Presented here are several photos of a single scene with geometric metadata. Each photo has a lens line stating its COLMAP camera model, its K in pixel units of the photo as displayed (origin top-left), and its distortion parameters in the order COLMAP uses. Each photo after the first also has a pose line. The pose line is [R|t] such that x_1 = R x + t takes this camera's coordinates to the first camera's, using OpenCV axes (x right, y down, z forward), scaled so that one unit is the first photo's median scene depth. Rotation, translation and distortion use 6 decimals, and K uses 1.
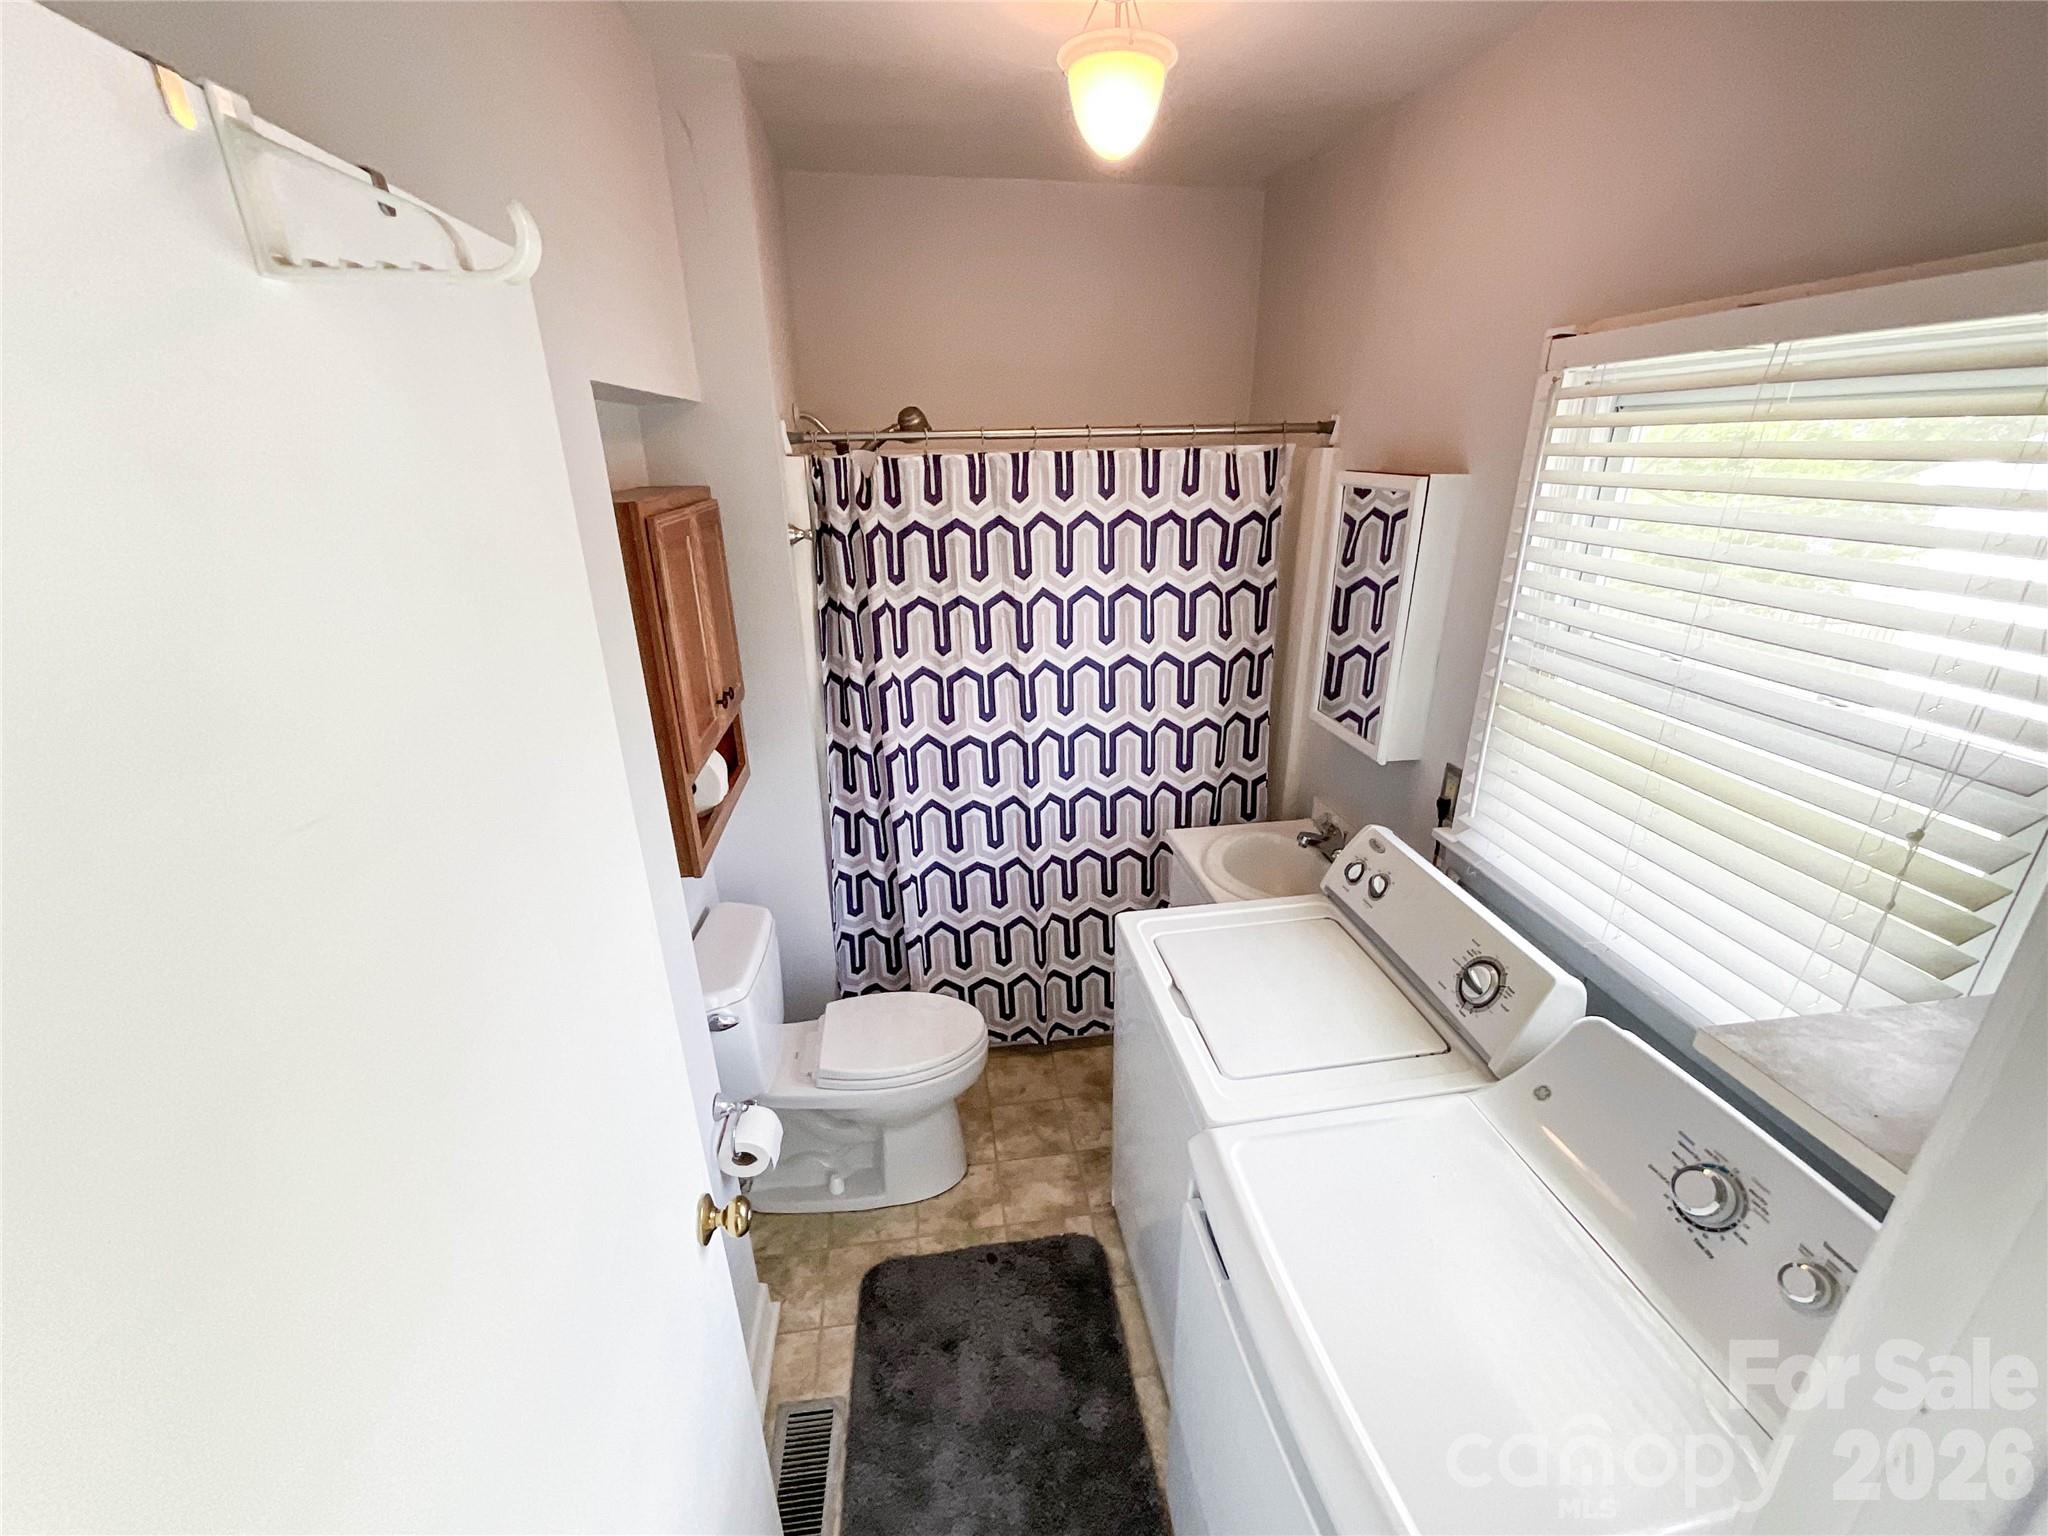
lens RADIAL K [[872.6, 0, 1025.6], [0, 872.6, 771.3], [0, 0, 1]] dist [-0.025540, 0.009453]
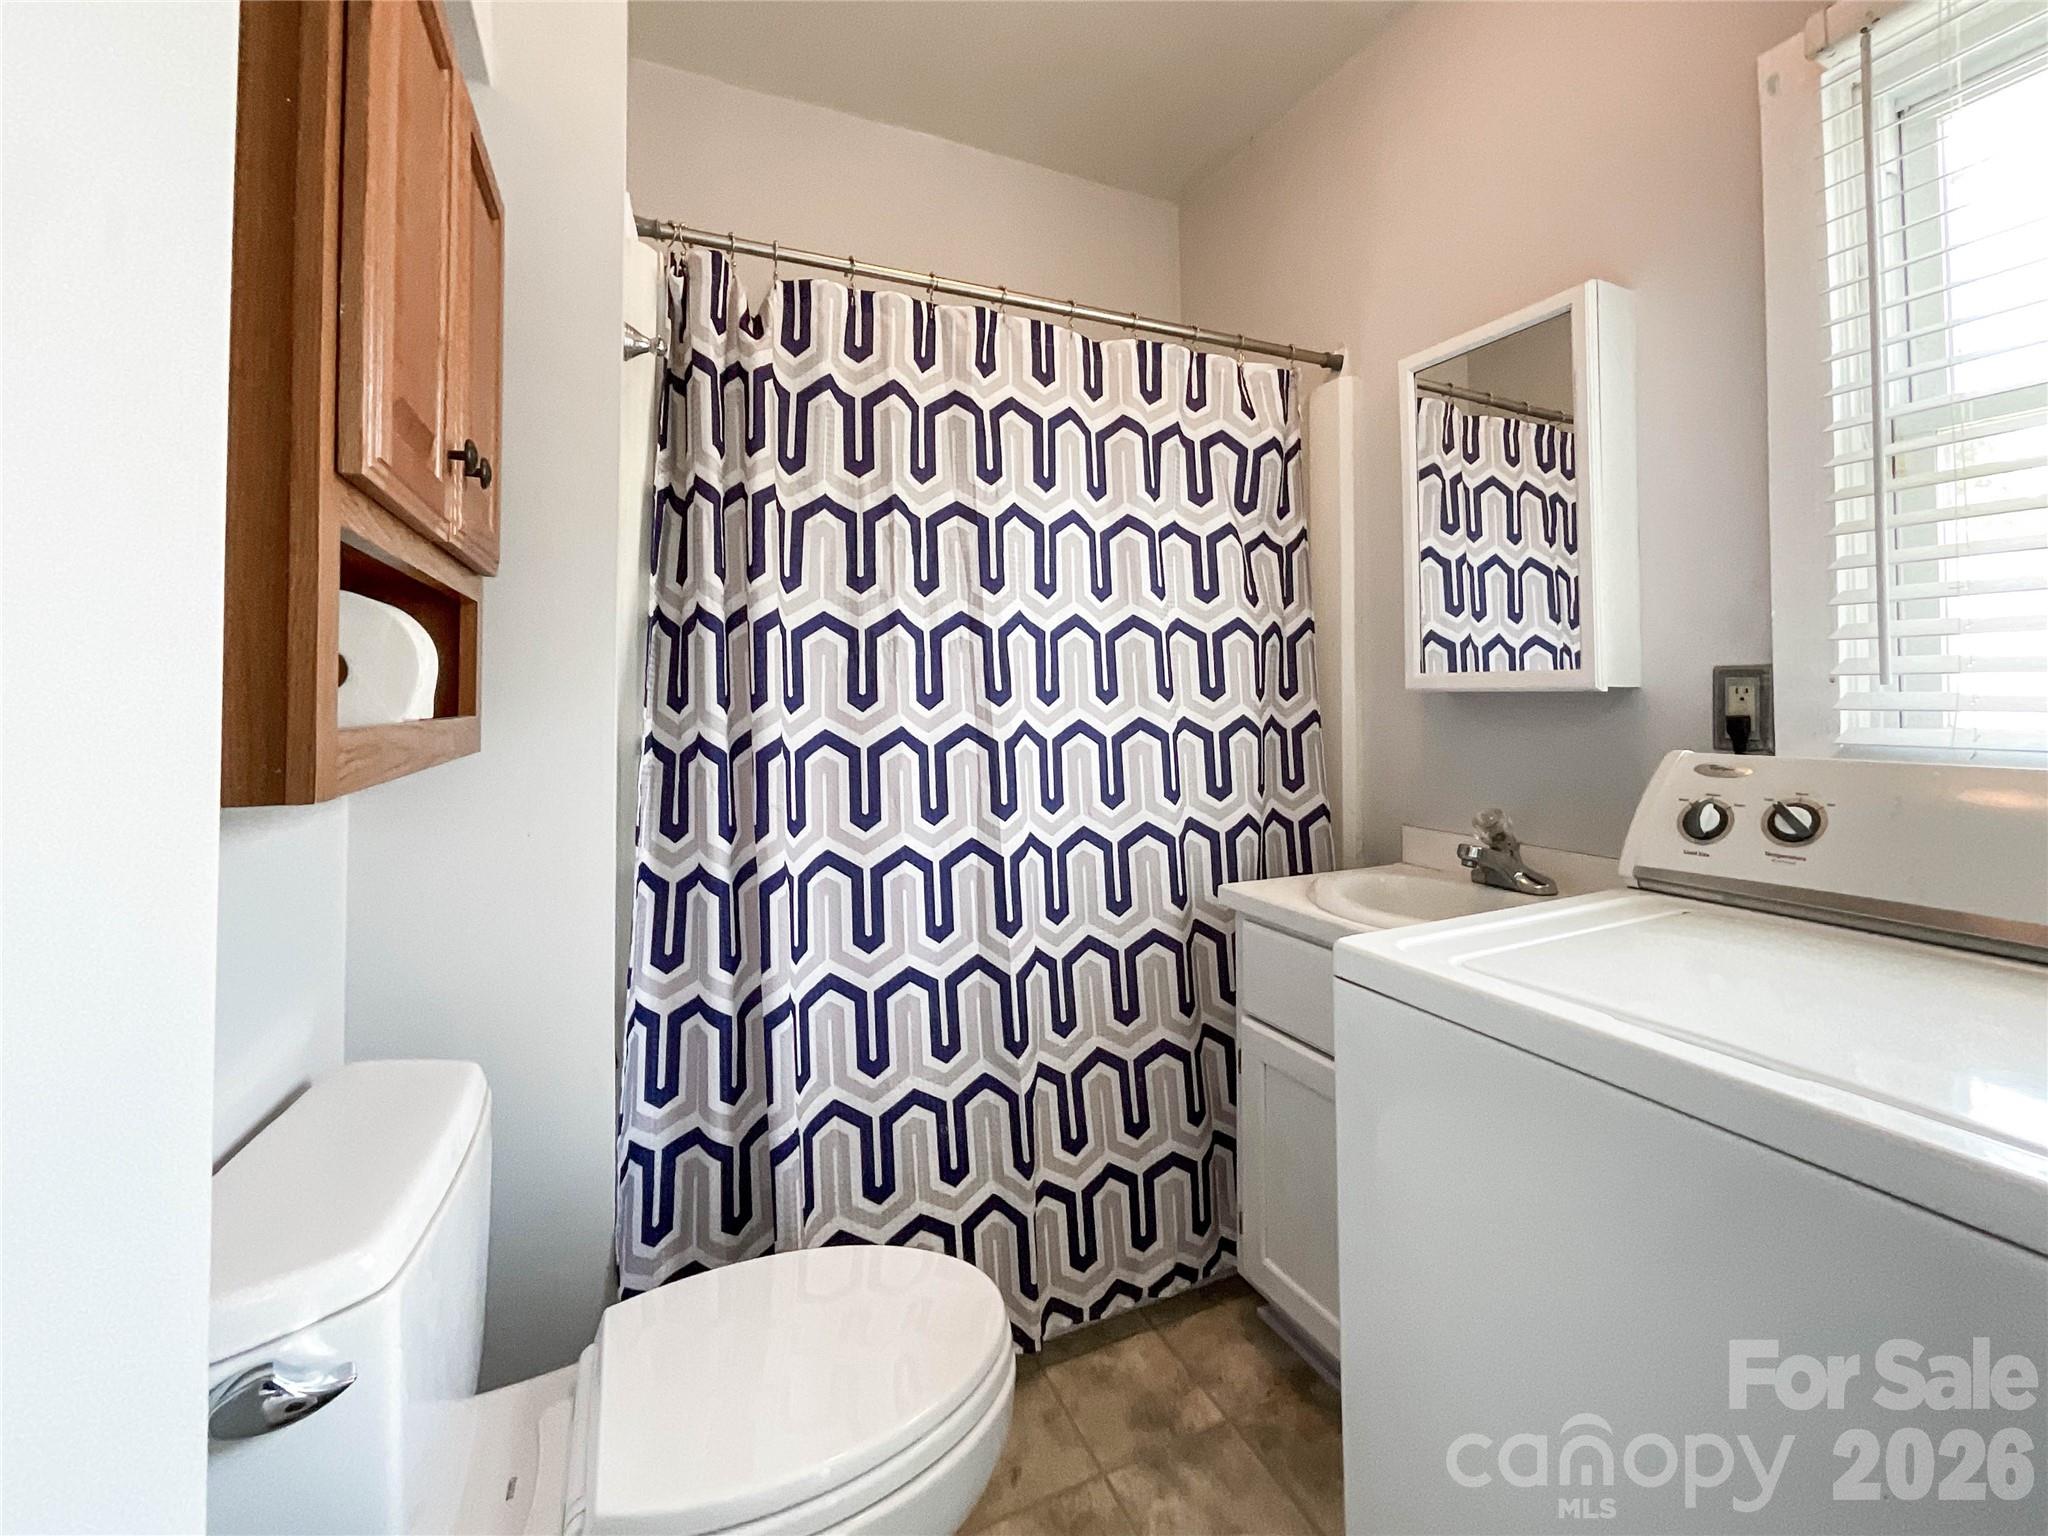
lens RADIAL K [[856.4, 0, 1019.9], [0, 856.4, 675.9], [0, 0, 1]] dist [-0.024631, 0.000049]
pose [[0.960354, 0.024378, 0.277715, -0.152234], [0.088032, 0.918683, -0.385061, 0.159089], [-0.264519, 0.394243, 0.880115, 0.470424]]
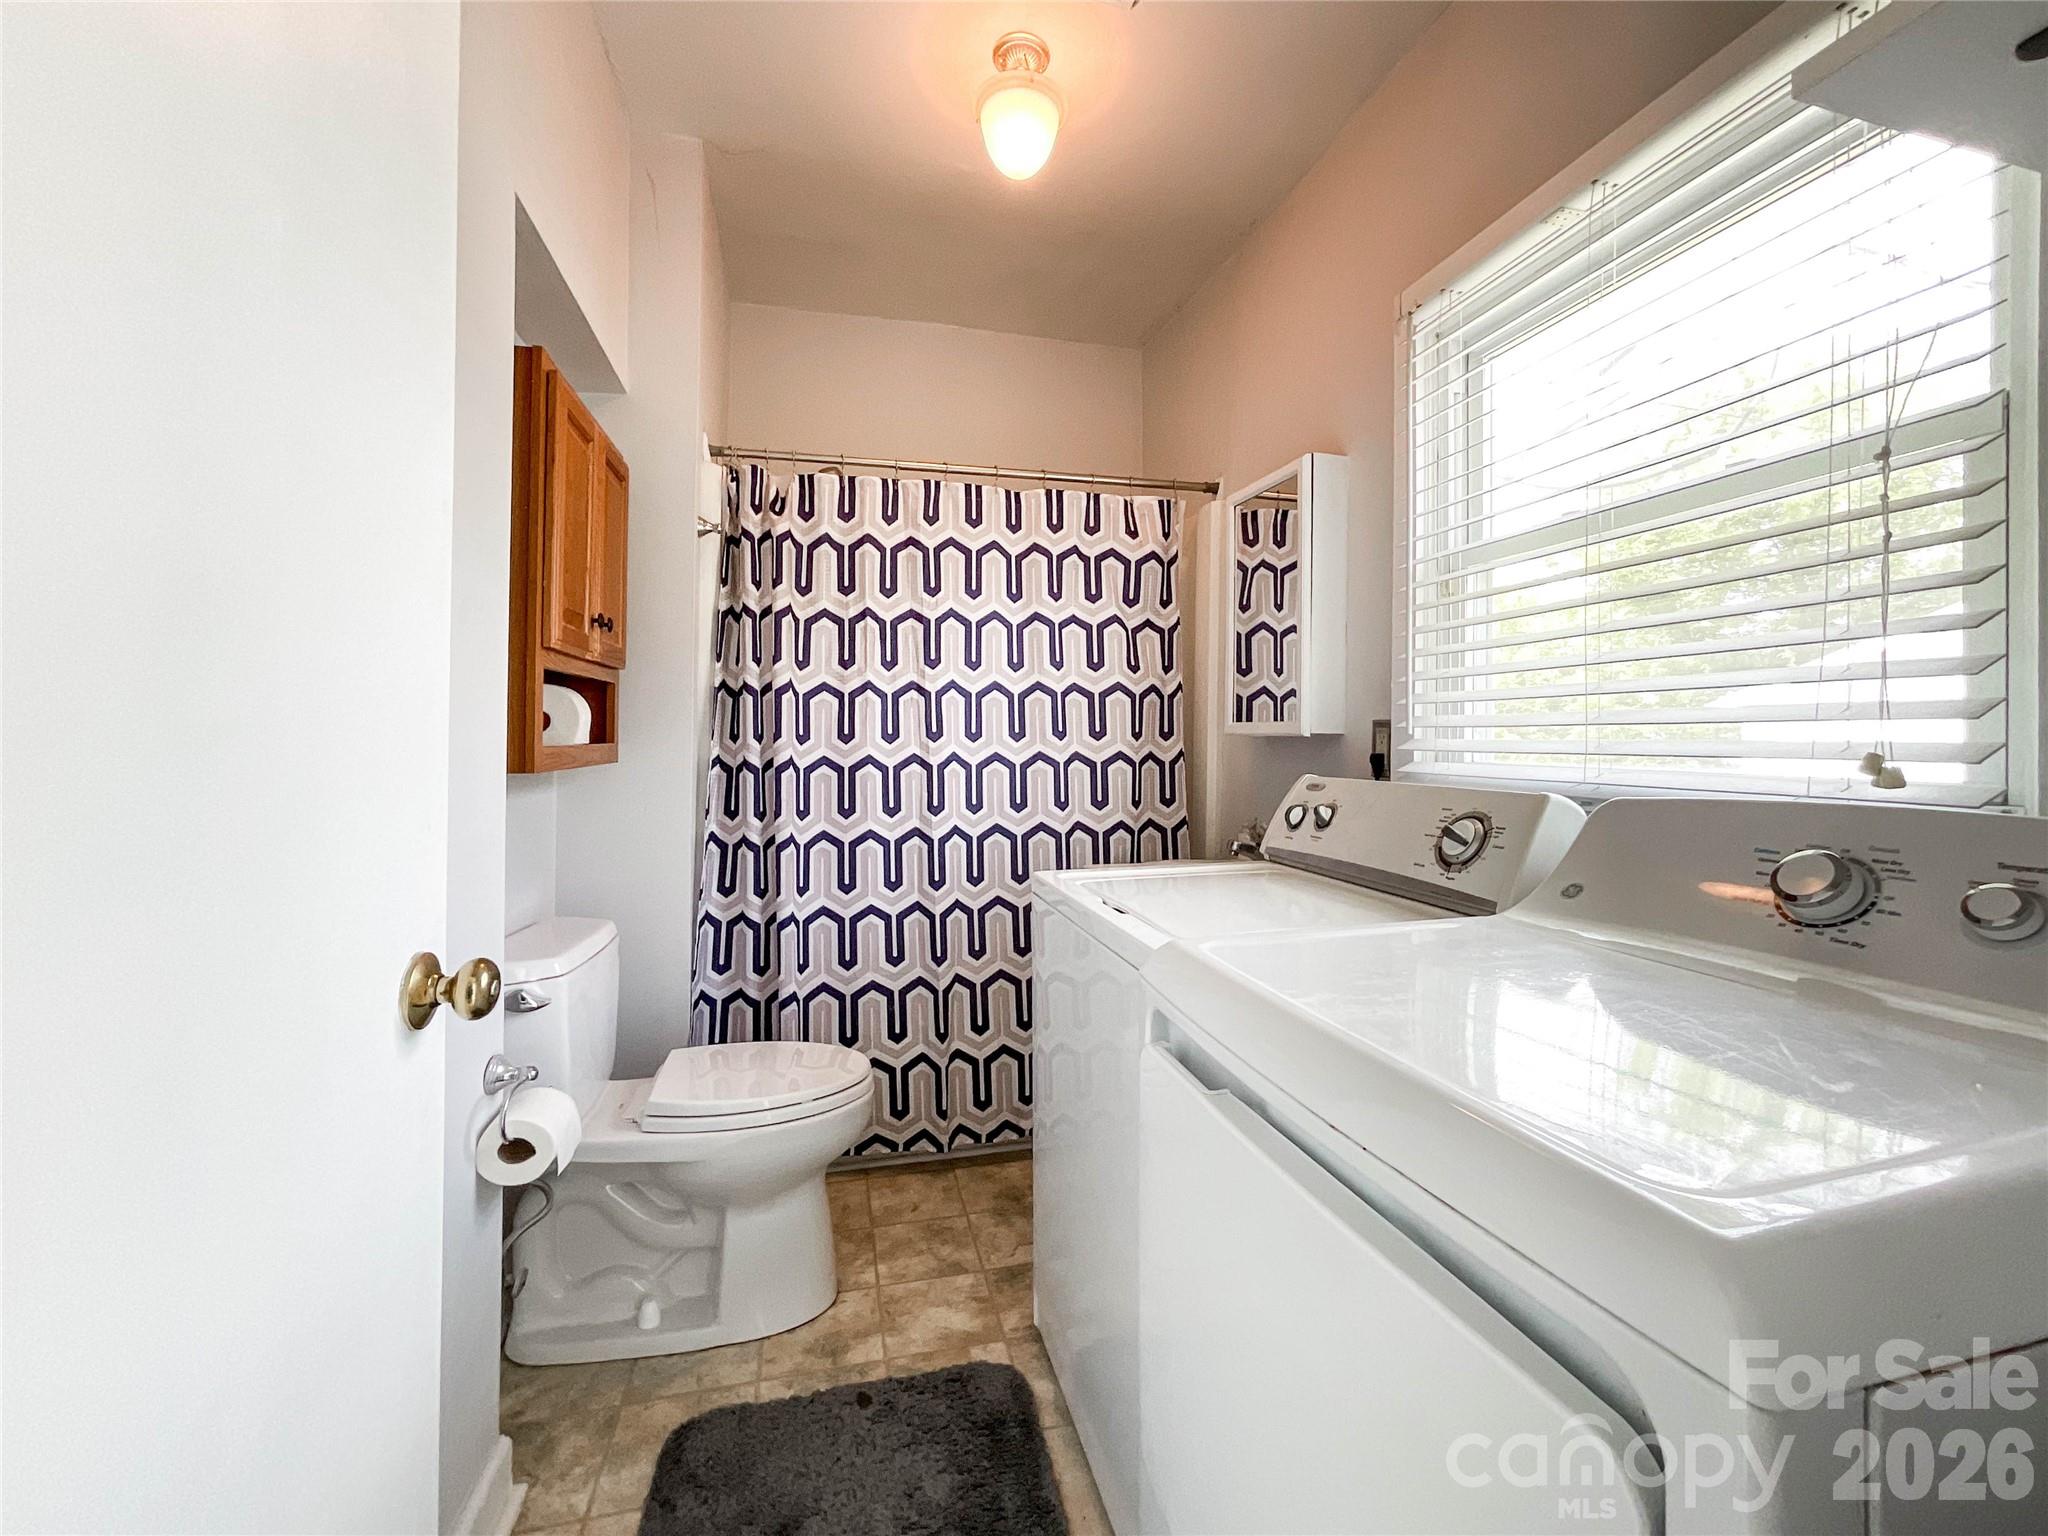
lens RADIAL K [[849.4, 0, 1011.6], [0, 849.4, 746.1], [0, 0, 1]] dist [-0.019385, 0.008126]
pose [[0.995685, 0.023967, 0.089652, 0.004867], [0.012505, 0.922609, -0.385533, 0.307409], [-0.091954, 0.384991, 0.918328, 0.157536]]
